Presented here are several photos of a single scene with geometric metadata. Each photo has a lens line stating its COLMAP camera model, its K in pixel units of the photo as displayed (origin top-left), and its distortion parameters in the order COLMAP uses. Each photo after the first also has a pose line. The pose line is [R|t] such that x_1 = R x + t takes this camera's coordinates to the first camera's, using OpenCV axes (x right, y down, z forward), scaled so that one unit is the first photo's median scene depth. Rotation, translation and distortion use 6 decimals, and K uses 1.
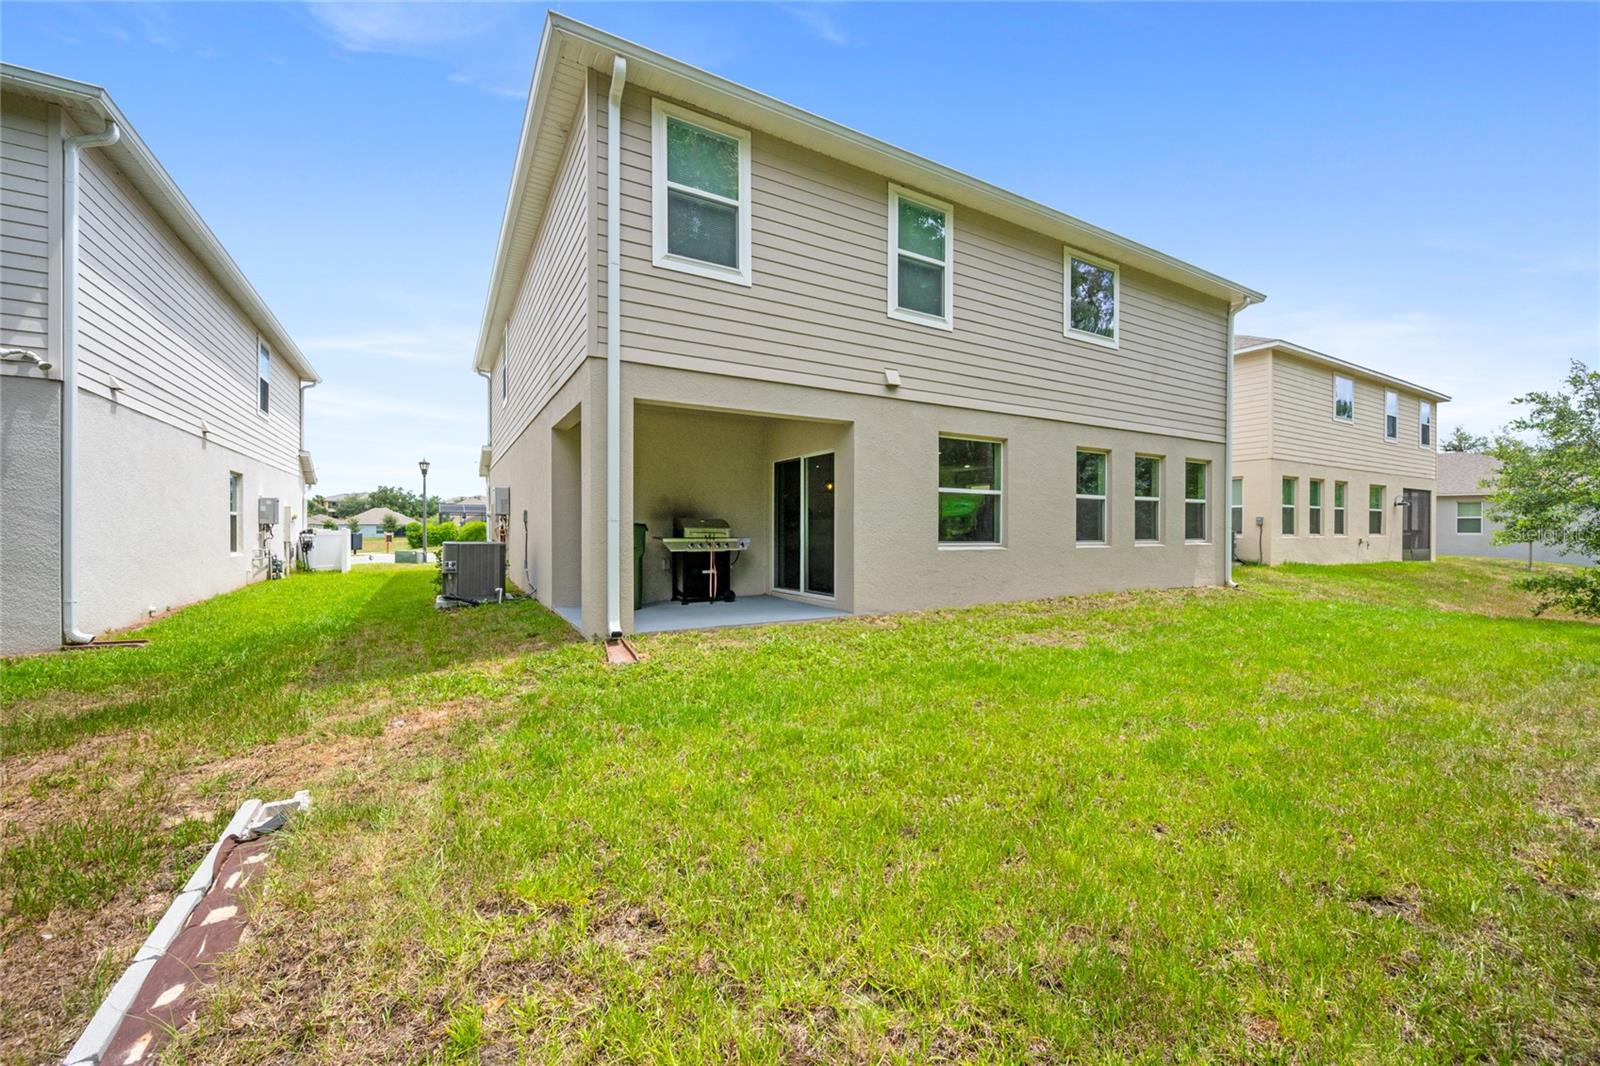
lens RADIAL K [[635.7, 0, 801.4], [0, 635.7, 533.6], [0, 0, 1]] dist [0.001516, -0.000079]
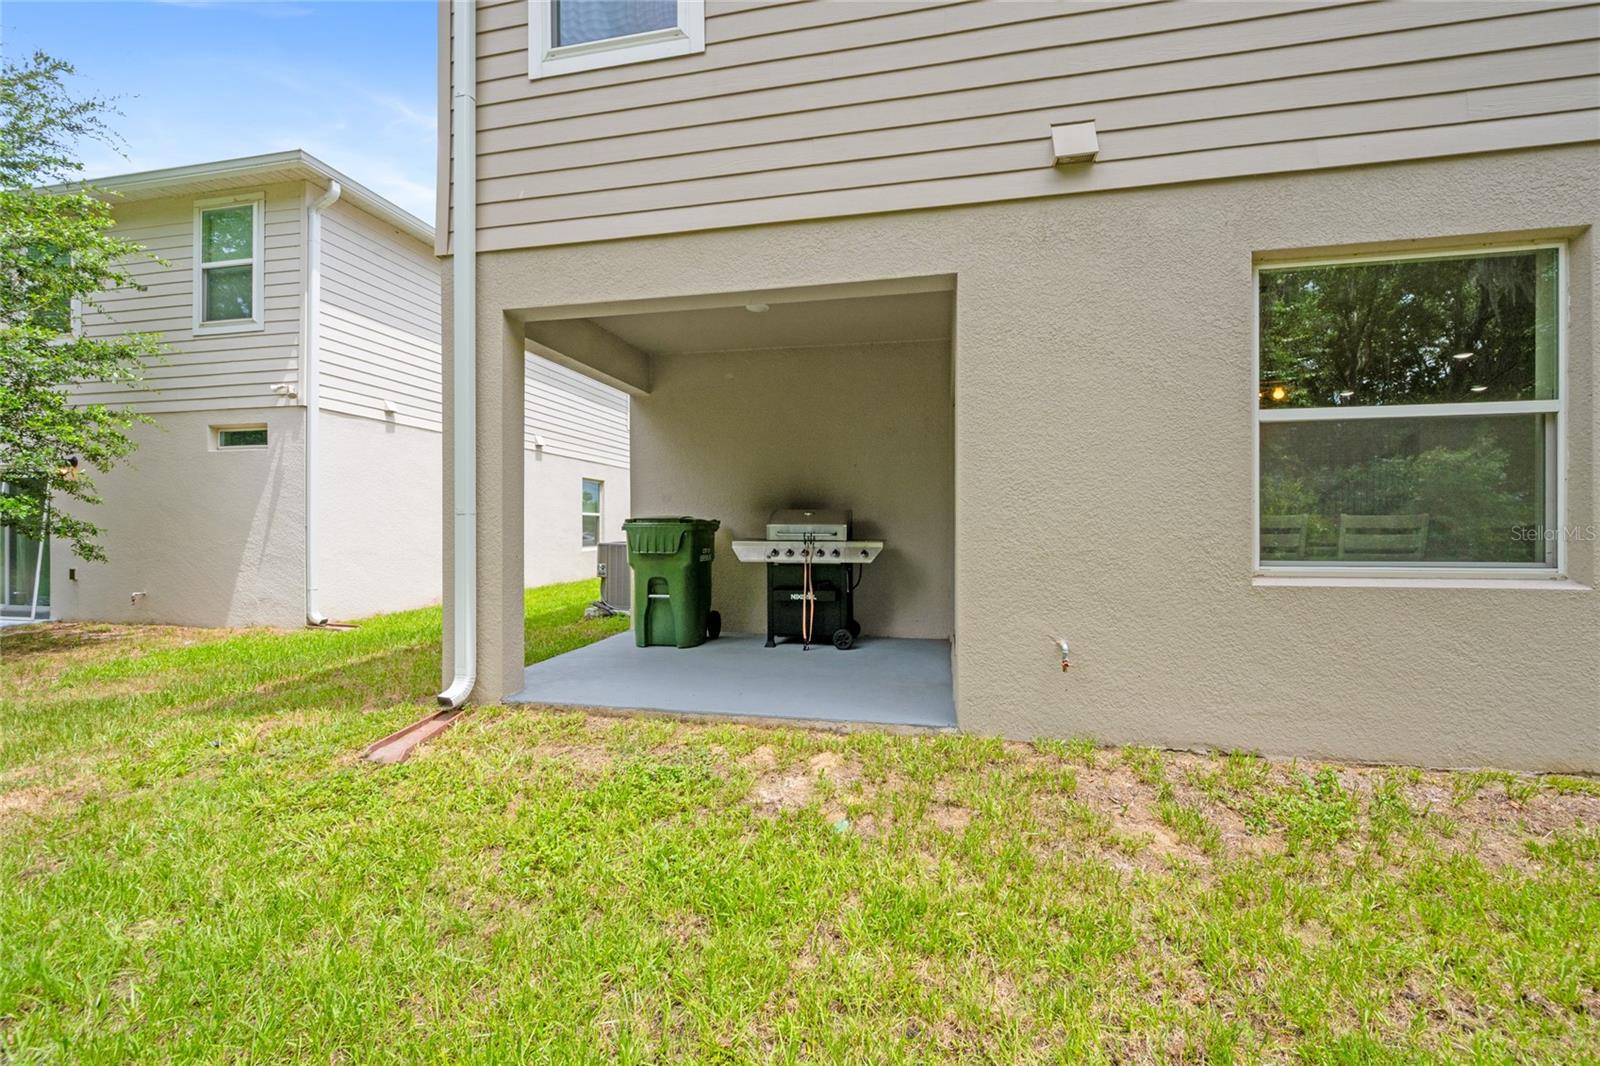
lens RADIAL K [[635.7, 0, 803.1], [0, 635.7, 530.5], [0, 0, 1]] dist [0.001516, -0.000079]
pose [[0.744071, 0.000177, -0.668100, 0.266703], [-0.000979, 0.999999, -0.000826, -0.002820], [0.668100, 0.001268, 0.744071, 0.561072]]
